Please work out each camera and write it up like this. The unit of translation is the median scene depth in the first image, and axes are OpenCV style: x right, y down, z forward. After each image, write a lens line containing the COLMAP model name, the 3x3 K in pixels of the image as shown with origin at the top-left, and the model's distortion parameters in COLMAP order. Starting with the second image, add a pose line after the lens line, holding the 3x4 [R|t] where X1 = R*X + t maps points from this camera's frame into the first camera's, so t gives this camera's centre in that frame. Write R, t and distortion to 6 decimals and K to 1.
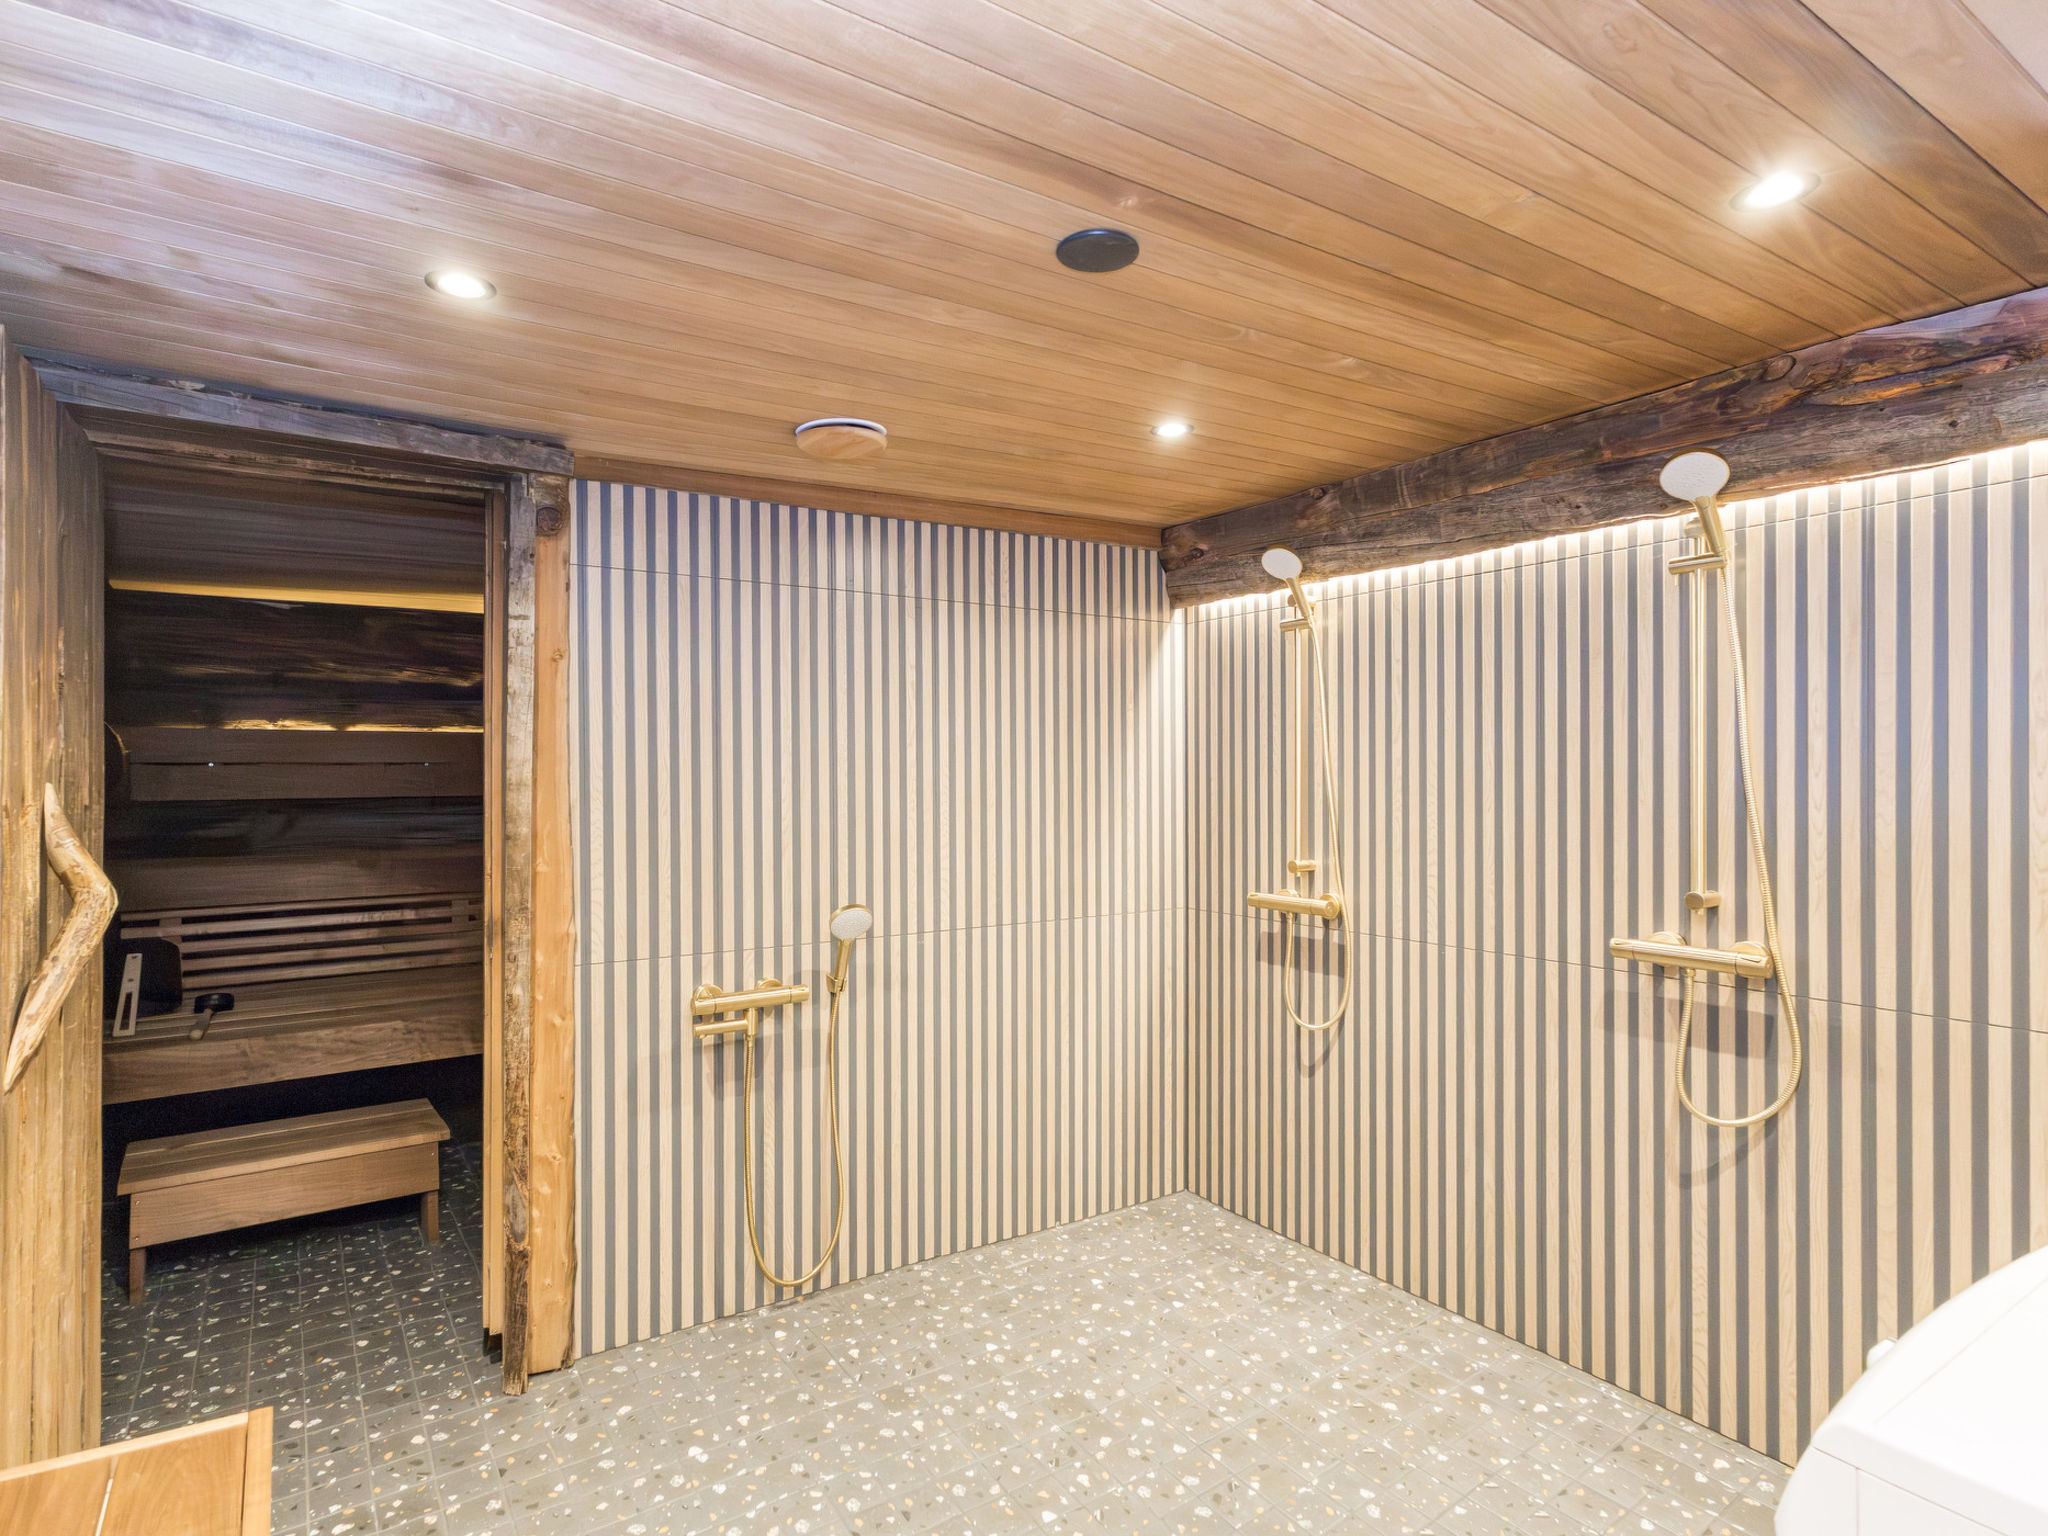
lens RADIAL K [[1078.5, 0, 1024.0], [0, 1078.5, 768.0], [0, 0, 1]] dist [0.015471, 0.001309]
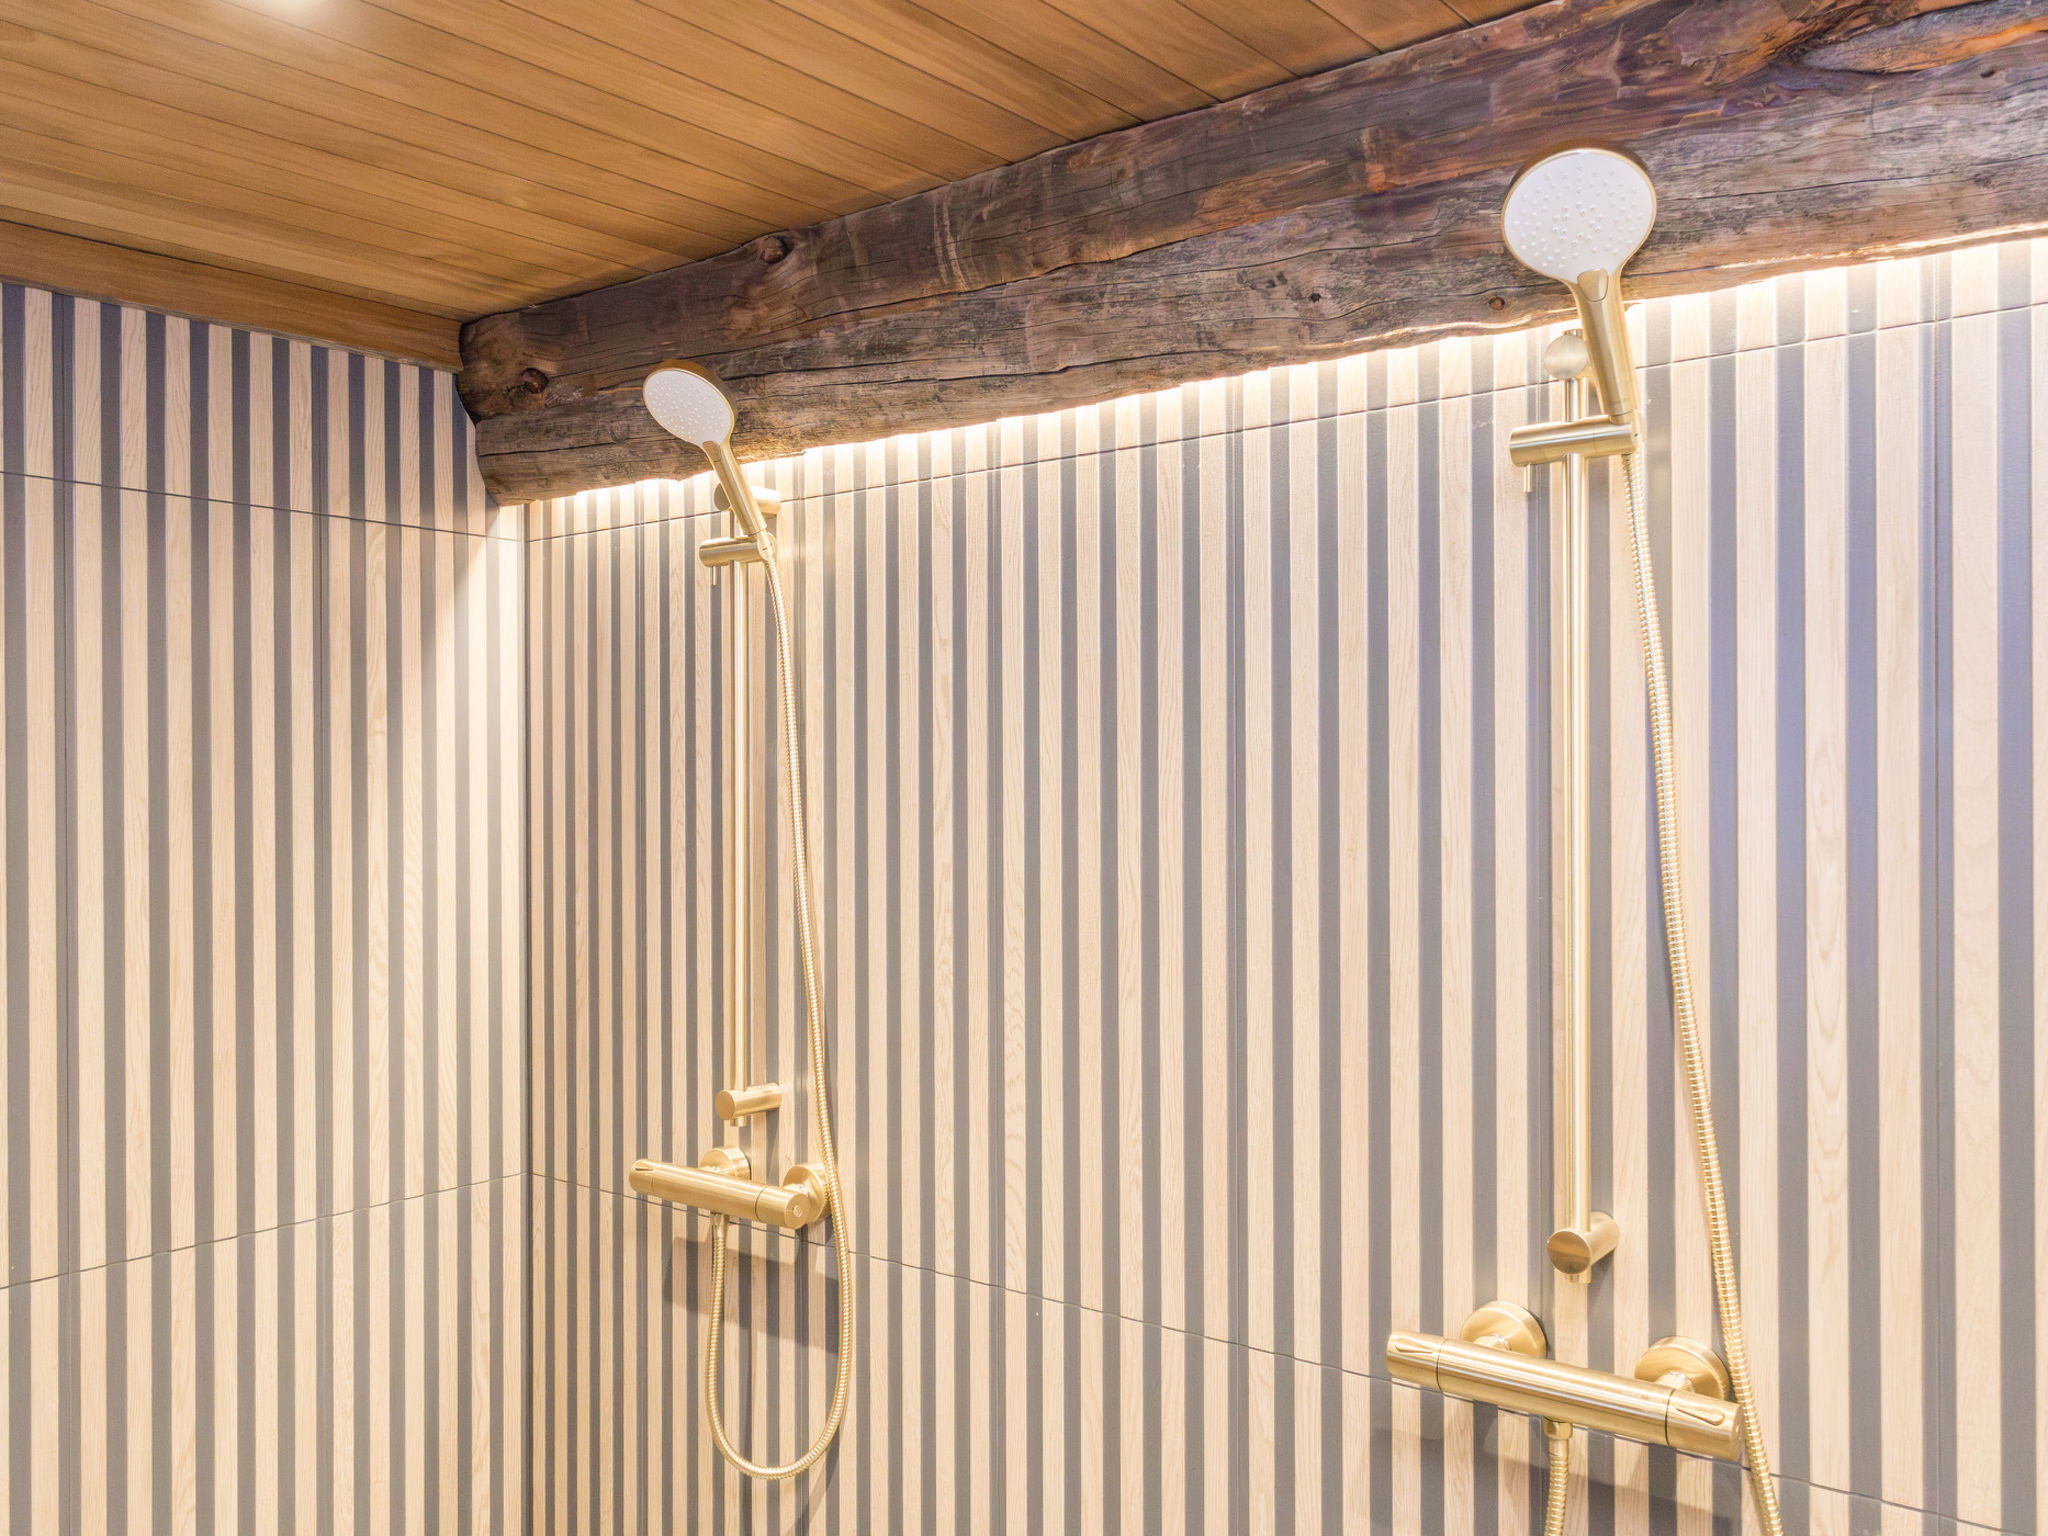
lens RADIAL K [[1743.3, 0, 1024.0], [0, 1743.3, 768.0], [0, 0, 1]] dist [0.015057, 0.003637]
pose [[0.950522, 0.003373, 0.310640, 0.165243], [-0.000392, 0.999953, -0.009660, -0.043655], [-0.310658, 0.009061, 0.950479, 0.334778]]
